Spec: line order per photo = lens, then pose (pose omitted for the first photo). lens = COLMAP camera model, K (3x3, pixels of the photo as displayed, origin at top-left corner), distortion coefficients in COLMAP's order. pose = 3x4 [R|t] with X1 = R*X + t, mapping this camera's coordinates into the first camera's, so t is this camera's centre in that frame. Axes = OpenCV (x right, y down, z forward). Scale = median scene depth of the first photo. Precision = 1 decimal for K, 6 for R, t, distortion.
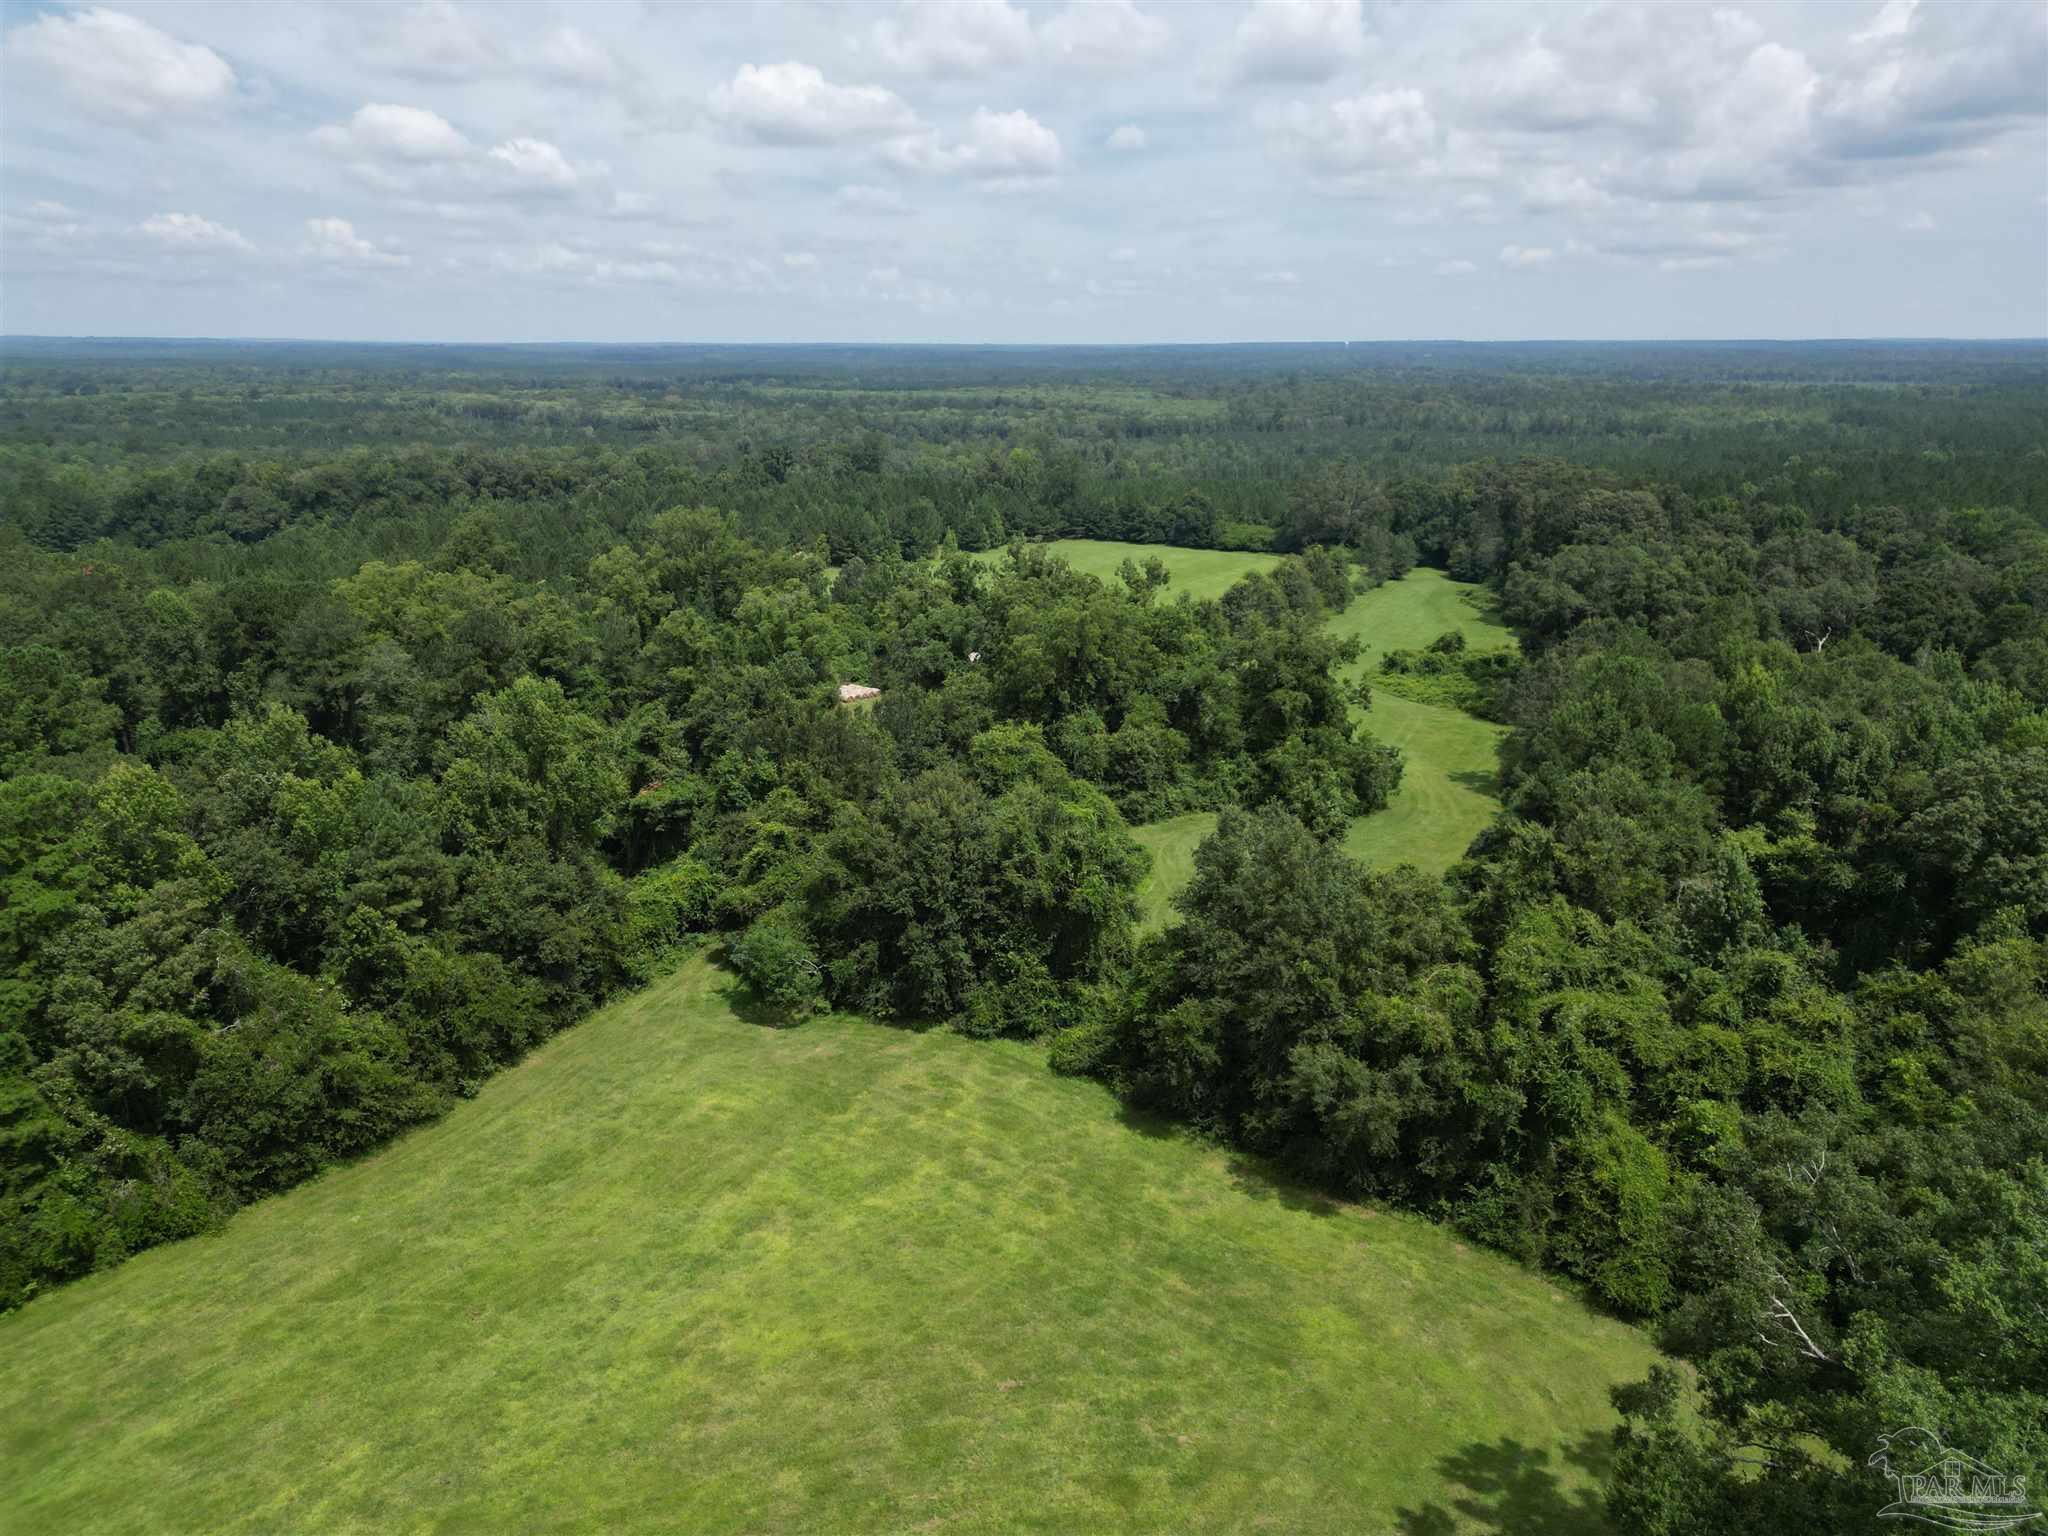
lens RADIAL K [[1427.5, 0, 978.7], [0, 1427.5, 768.5], [0, 0, 1]] dist [0.043170, -0.082459]
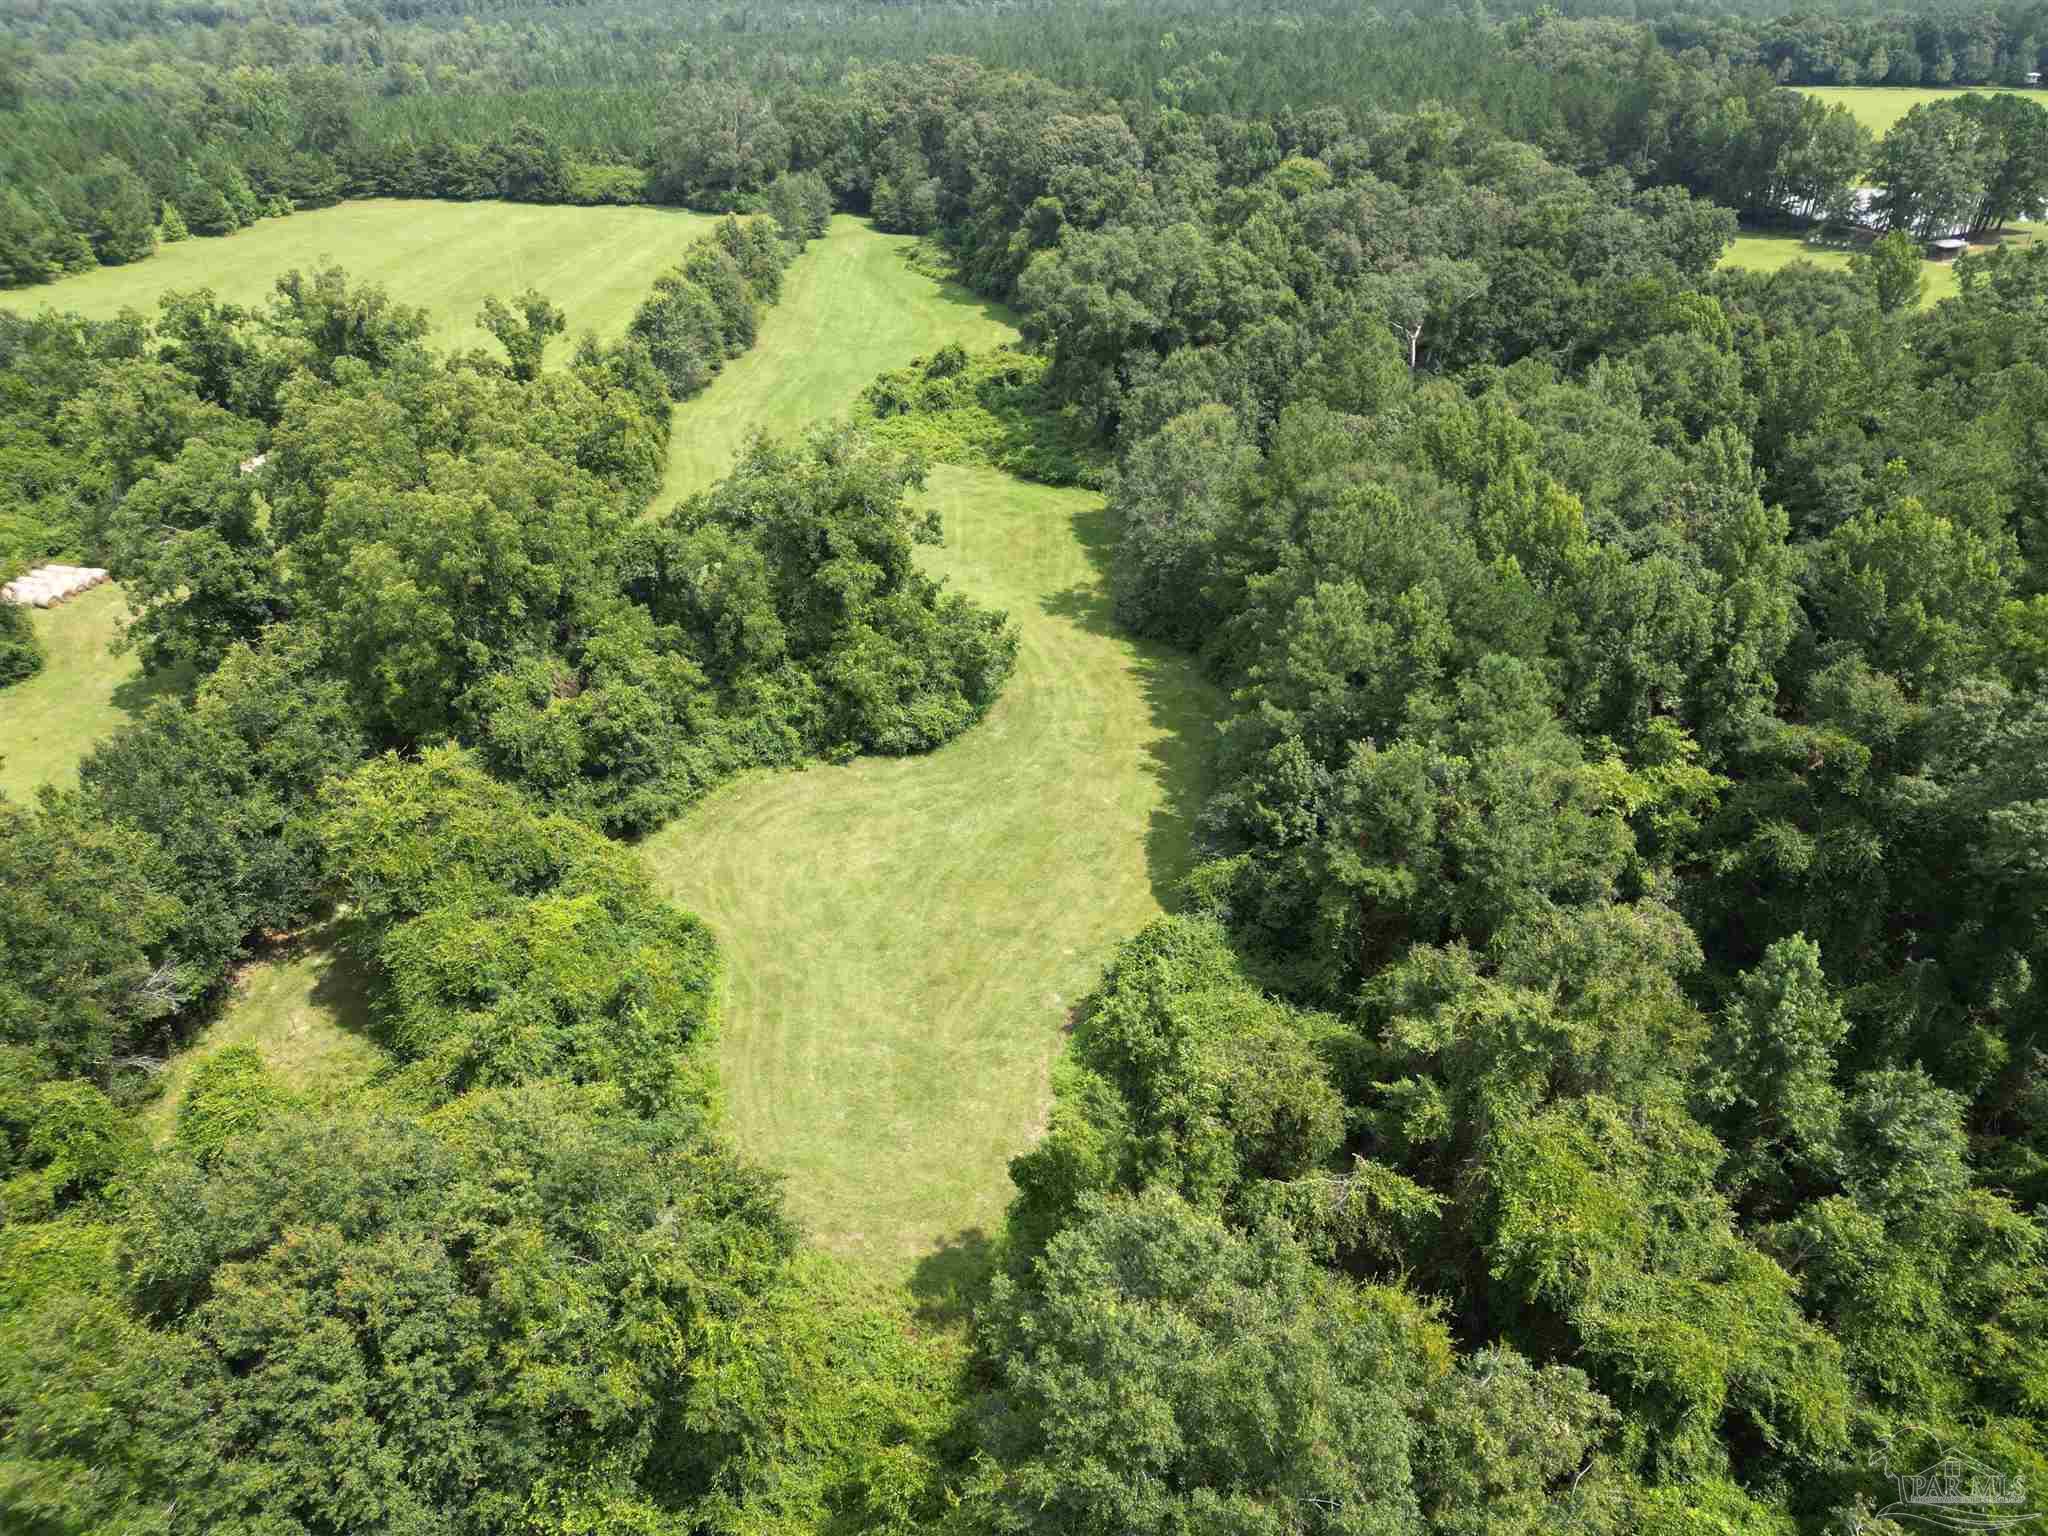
lens RADIAL K [[1429.2, 0, 1024.0], [0, 1429.2, 768.0], [0, 0, 1]] dist [0.083571, -0.081737]
pose [[0.889377, -0.236137, 0.391469, 0.012056], [0.128425, 0.950843, 0.281788, -0.092270], [-0.438766, -0.200342, 0.875984, 0.267611]]
